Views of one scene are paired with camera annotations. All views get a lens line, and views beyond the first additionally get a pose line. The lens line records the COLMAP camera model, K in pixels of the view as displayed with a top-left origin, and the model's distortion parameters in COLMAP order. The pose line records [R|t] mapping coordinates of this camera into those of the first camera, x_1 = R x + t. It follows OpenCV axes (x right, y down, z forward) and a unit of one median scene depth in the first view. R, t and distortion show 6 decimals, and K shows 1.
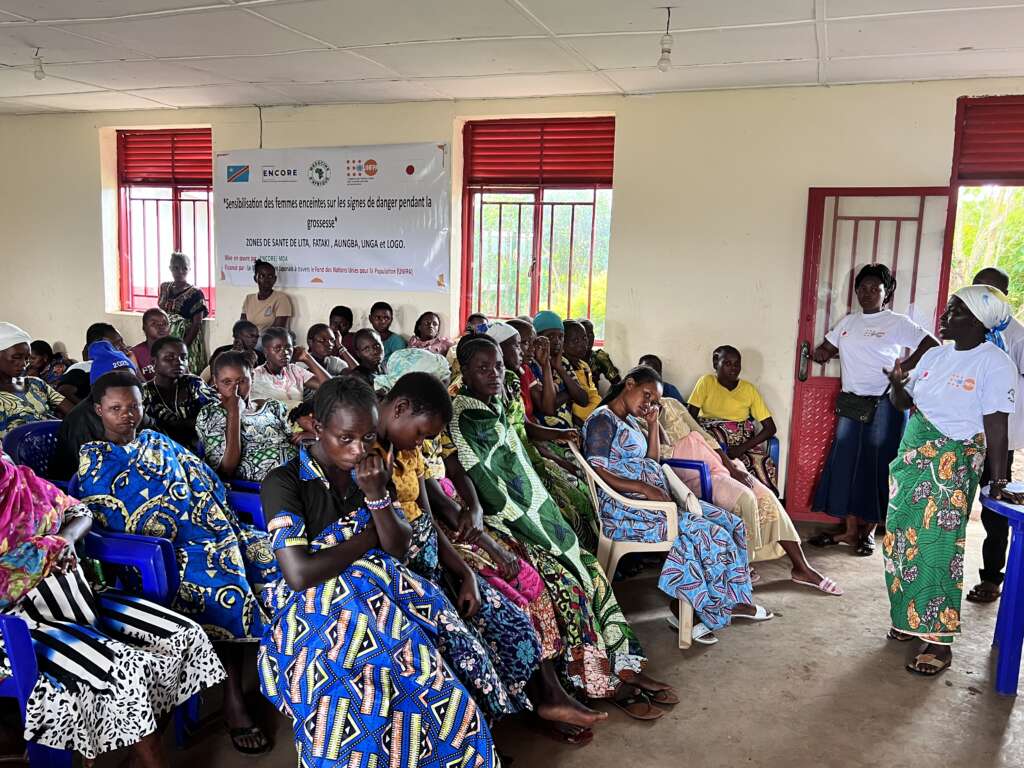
lens RADIAL K [[763.8, 0, 512.0], [0, 763.8, 384.0], [0, 0, 1]] dist [0.010551, 0.003494]
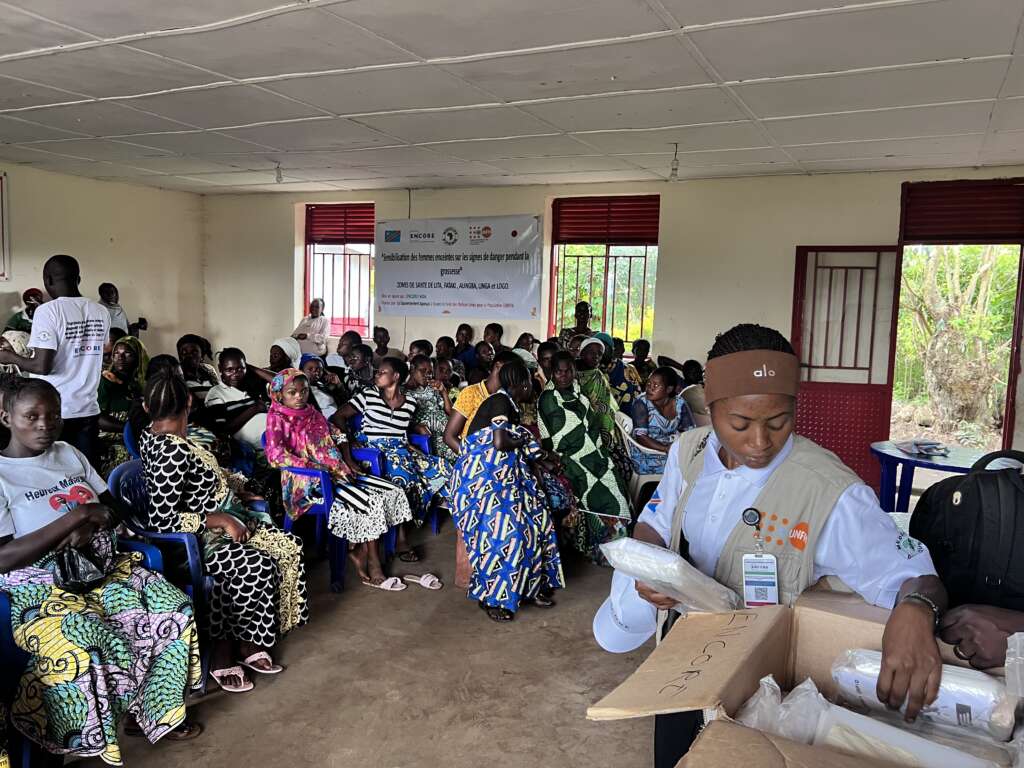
lens RADIAL K [[750.2, 0, 512.0], [0, 750.2, 384.0], [0, 0, 1]] dist [0.014902, -0.006130]
pose [[0.990223, 0.011441, -0.139021, 0.055956], [-0.016015, 0.999365, -0.031829, 0.038105], [0.138569, 0.033744, 0.989778, -0.343565]]
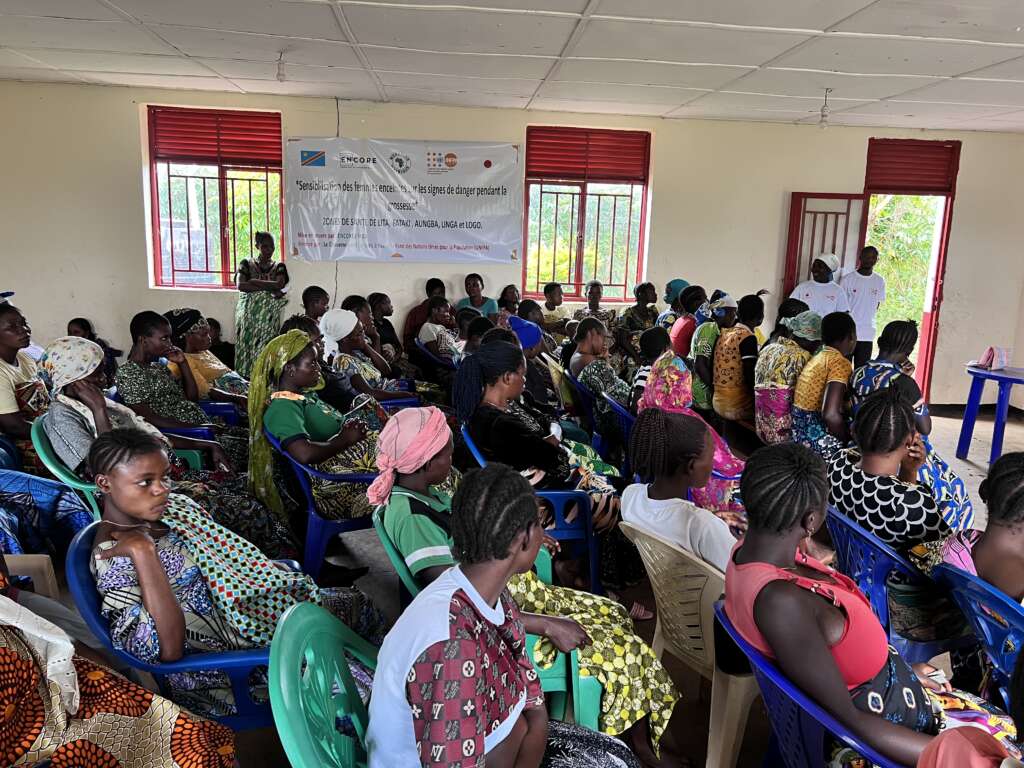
lens RADIAL K [[750.2, 0, 512.0], [0, 750.2, 384.0], [0, 0, 1]] dist [0.014902, -0.006130]
pose [[0.916308, -0.082668, 0.391848, -0.585462], [0.057588, 0.995493, 0.075351, -0.018391], [-0.396311, -0.046479, 0.916939, -0.128021]]
